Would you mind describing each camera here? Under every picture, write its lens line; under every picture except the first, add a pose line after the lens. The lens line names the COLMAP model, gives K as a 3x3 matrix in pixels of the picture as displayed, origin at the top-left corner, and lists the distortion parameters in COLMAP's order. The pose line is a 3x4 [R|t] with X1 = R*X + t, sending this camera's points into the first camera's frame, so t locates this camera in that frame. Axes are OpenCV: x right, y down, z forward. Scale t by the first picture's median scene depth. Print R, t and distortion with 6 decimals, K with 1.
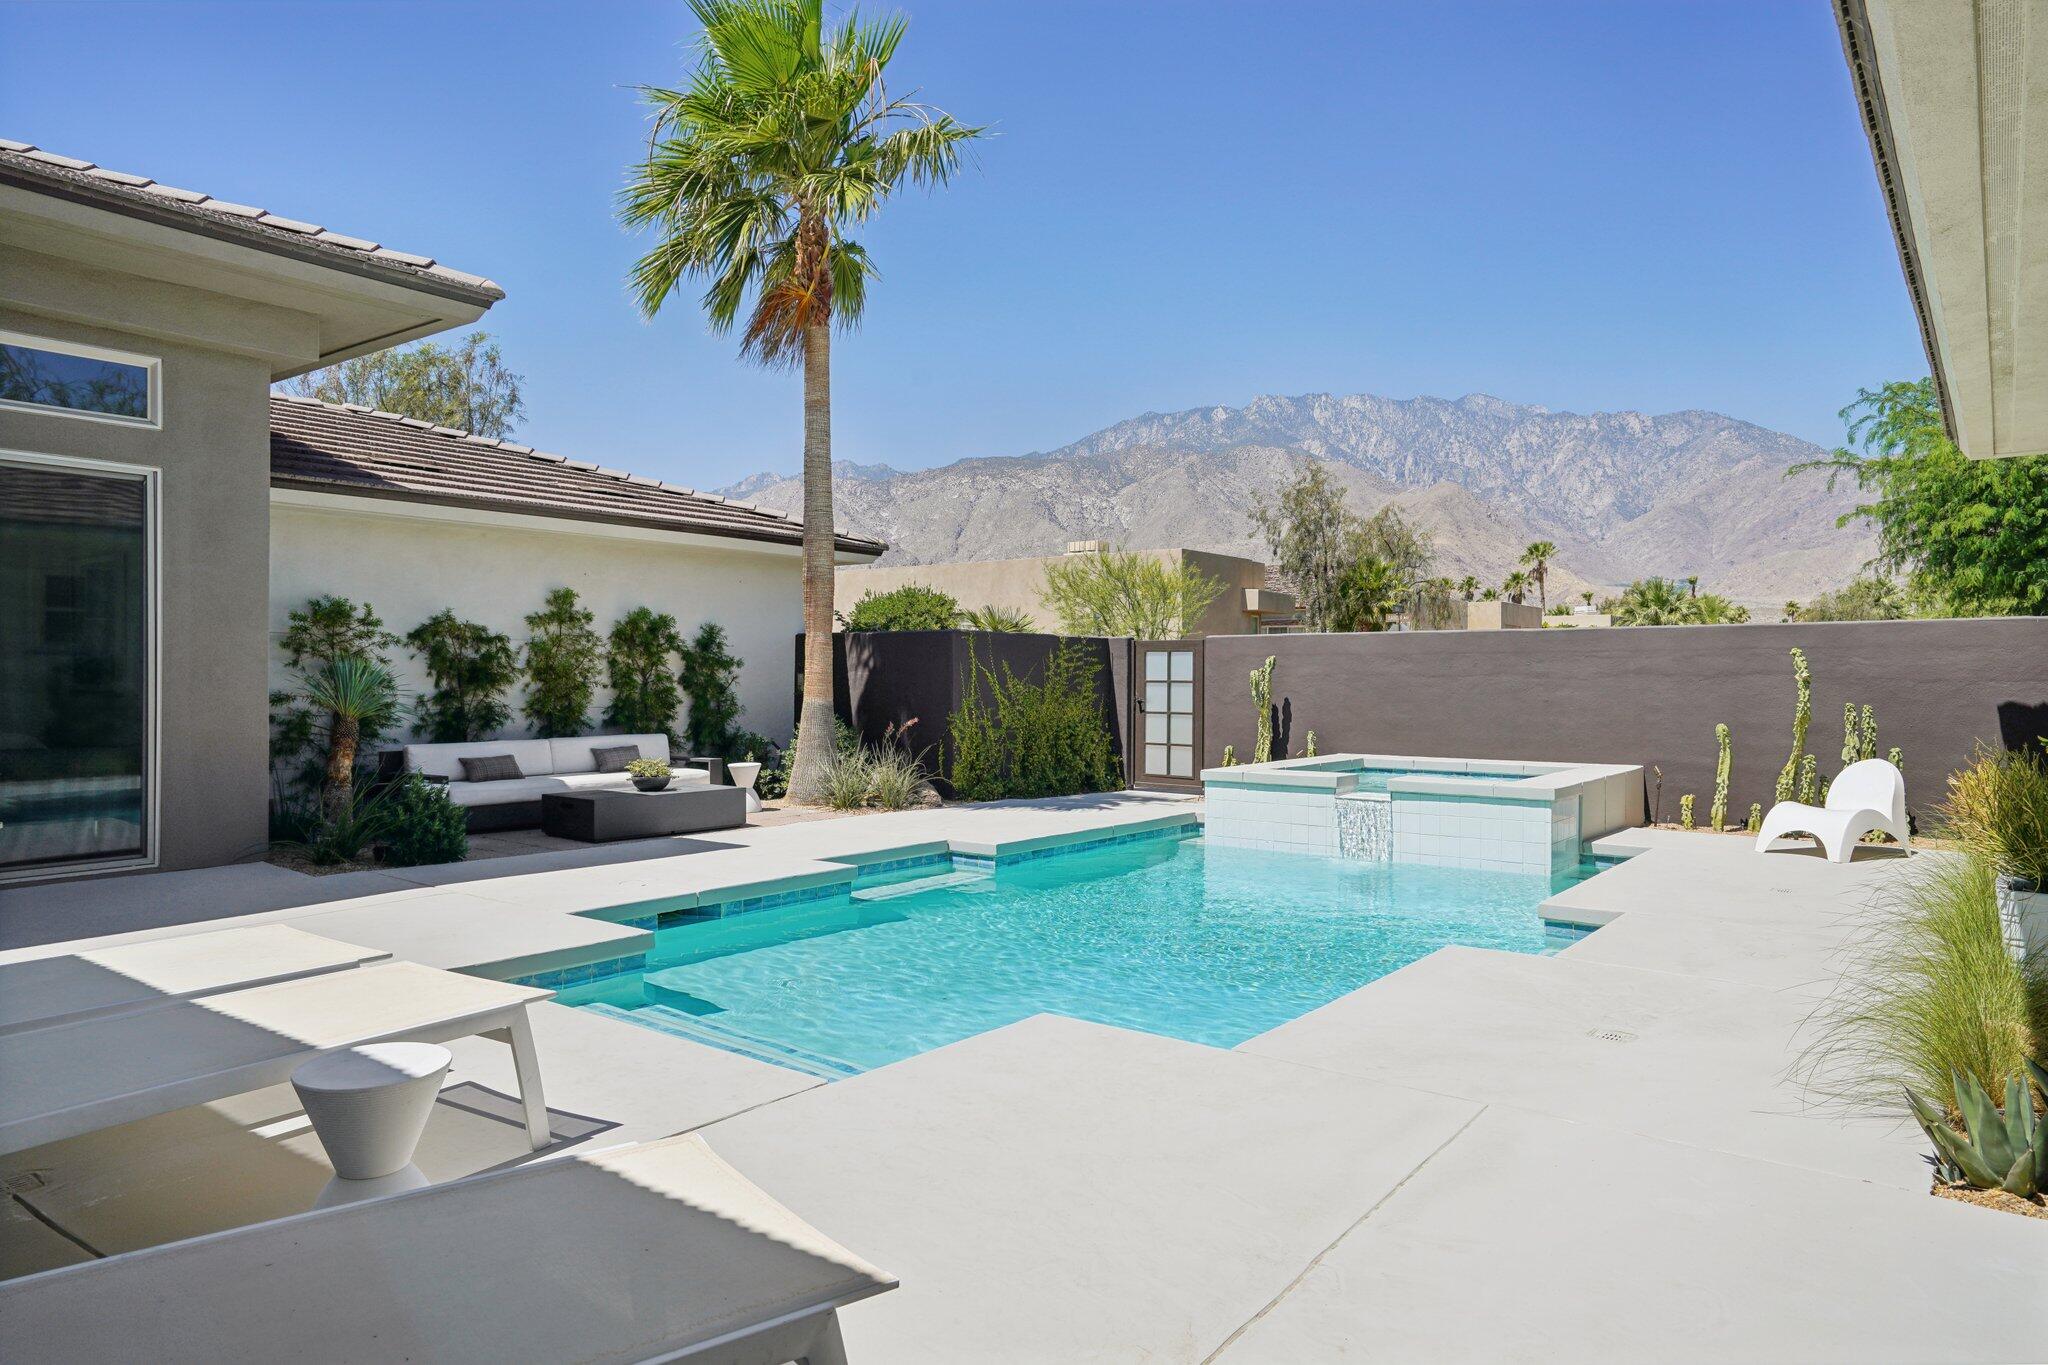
lens RADIAL K [[1287.4, 0, 1024.0], [0, 1287.4, 682.5], [0, 0, 1]] dist [-0.002156, -0.000366]
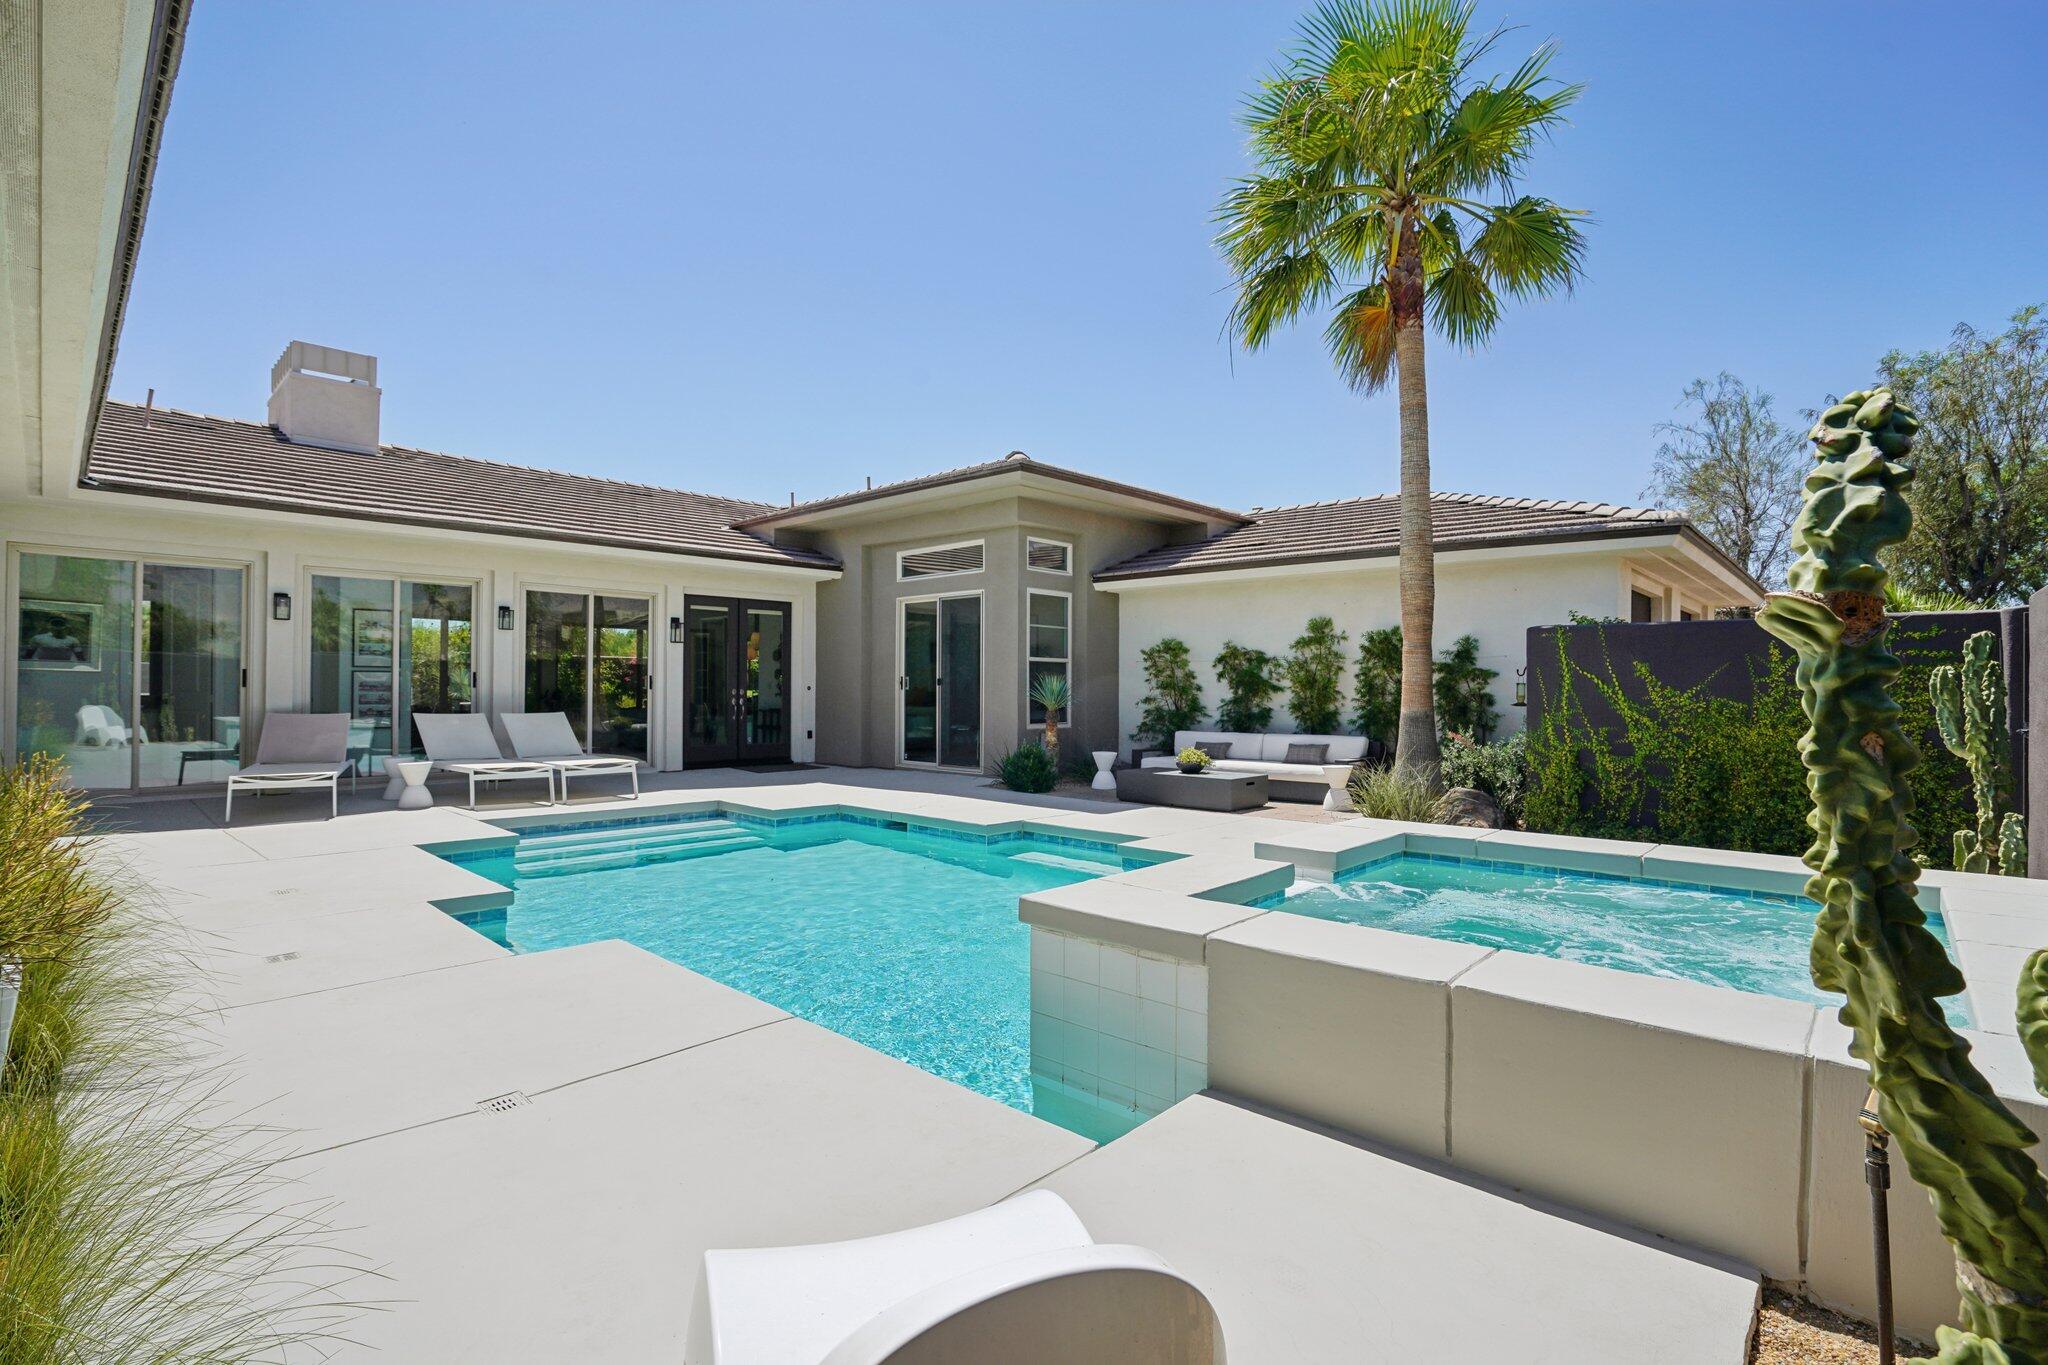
lens RADIAL K [[962.6, 0, 1024.0], [0, 962.6, 682.5], [0, 0, 1]] dist [0.000255, 0.000200]
pose [[-0.088711, -0.010377, -0.996003, 0.632069], [-0.008940, 0.999914, -0.009621, 0.002745], [0.996017, 0.008050, -0.088796, 0.820696]]
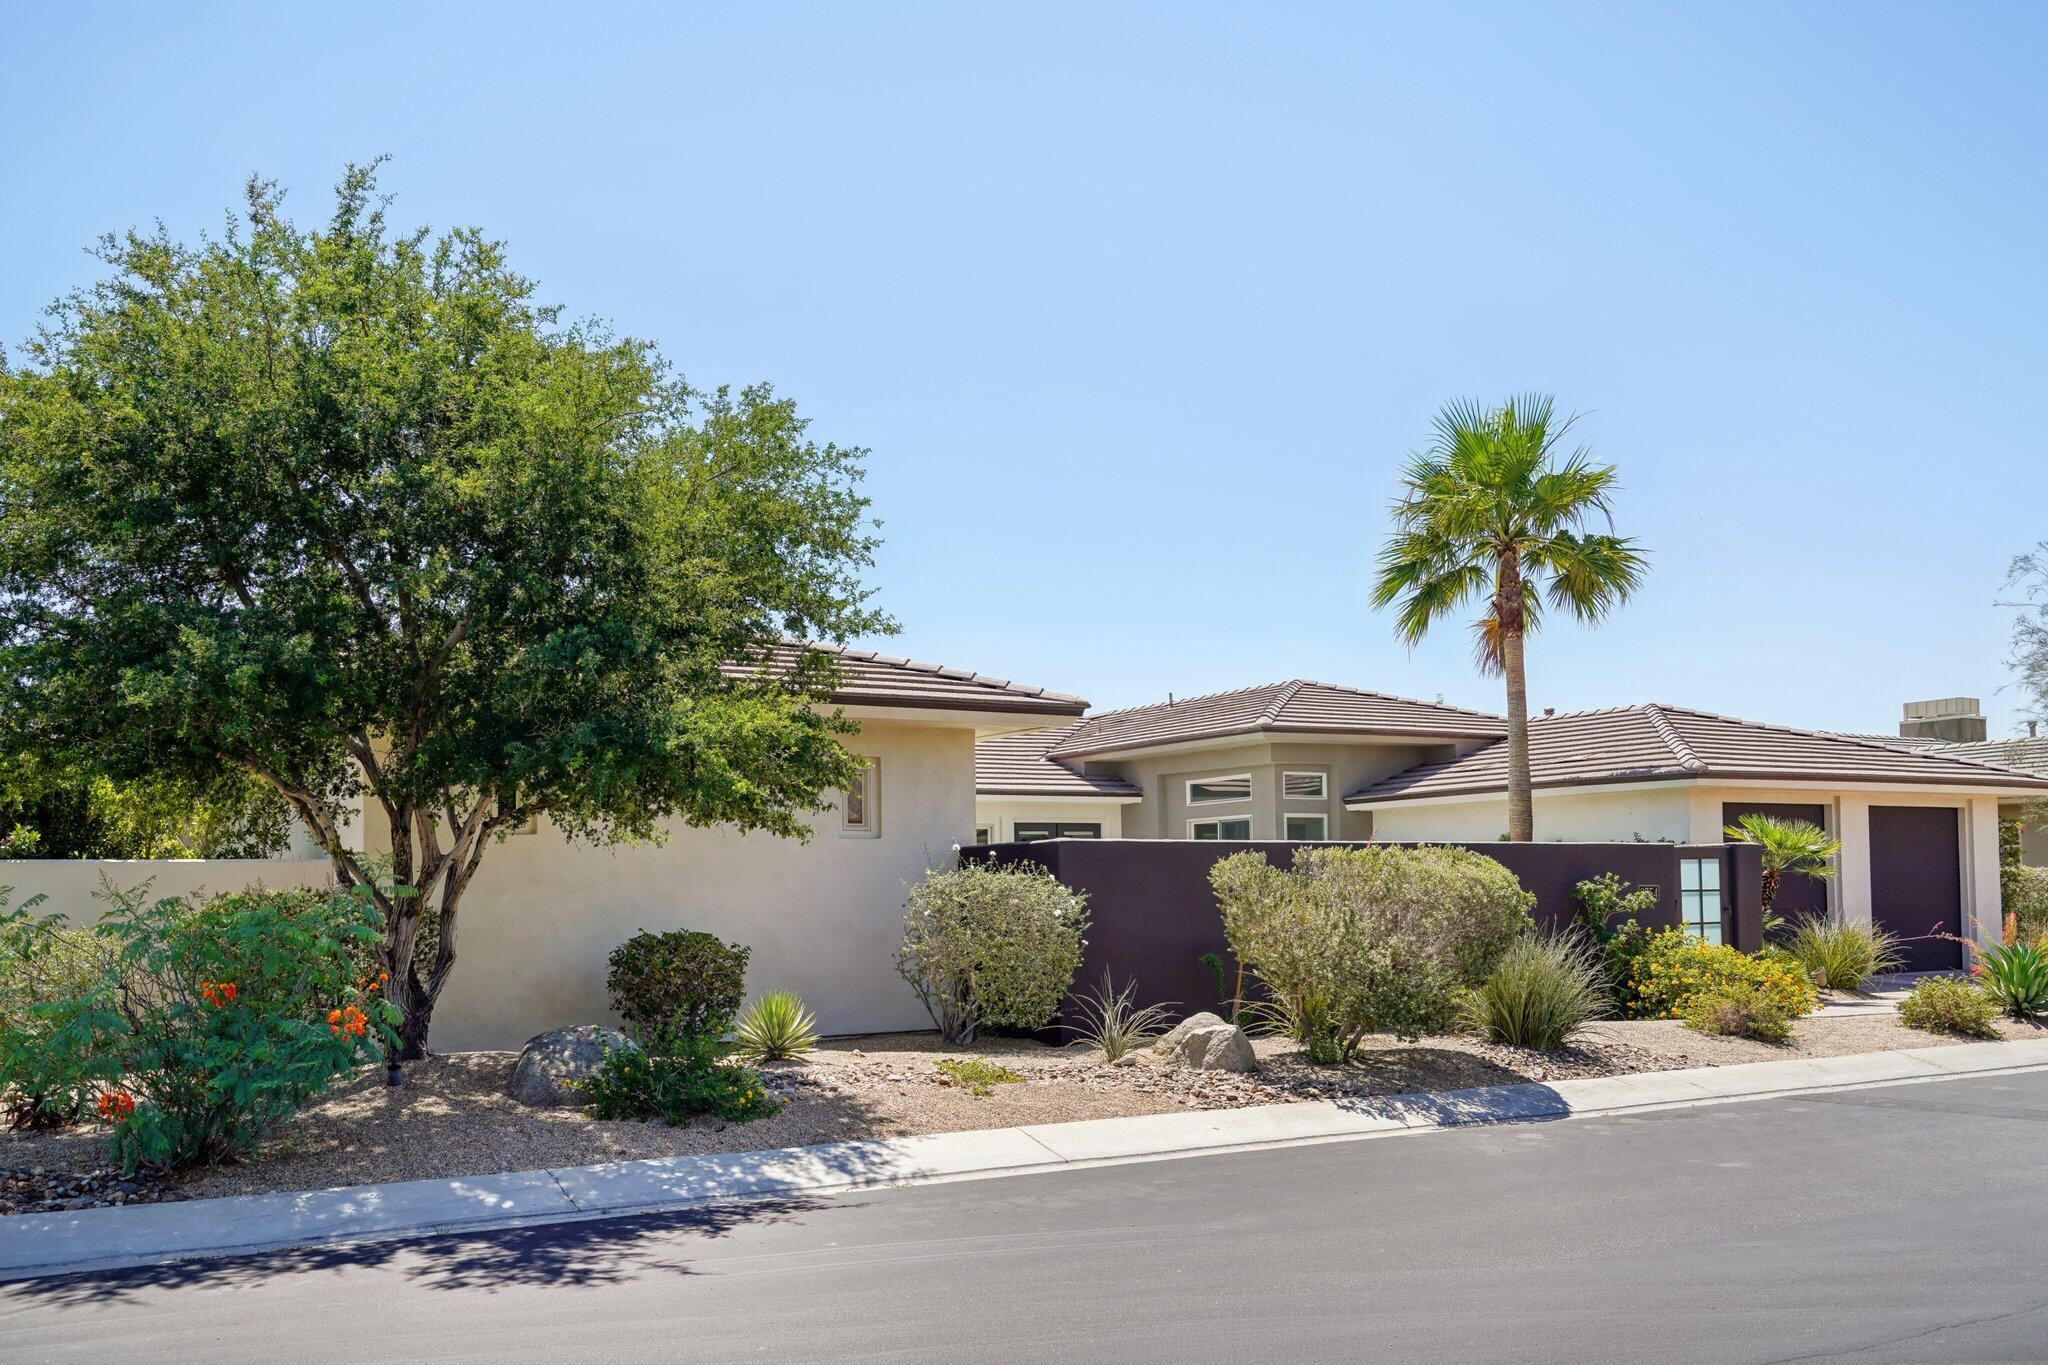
lens RADIAL K [[1937.2, 0, 1024.0], [0, 1937.2, 682.5], [0, 0, 1]] dist [-0.392131, -0.000632]
pose [[-0.361104, -0.116457, -0.925225, 2.085970], [-0.002503, 0.992289, -0.123922, 0.035490], [0.932522, -0.042433, -0.358611, 1.324877]]
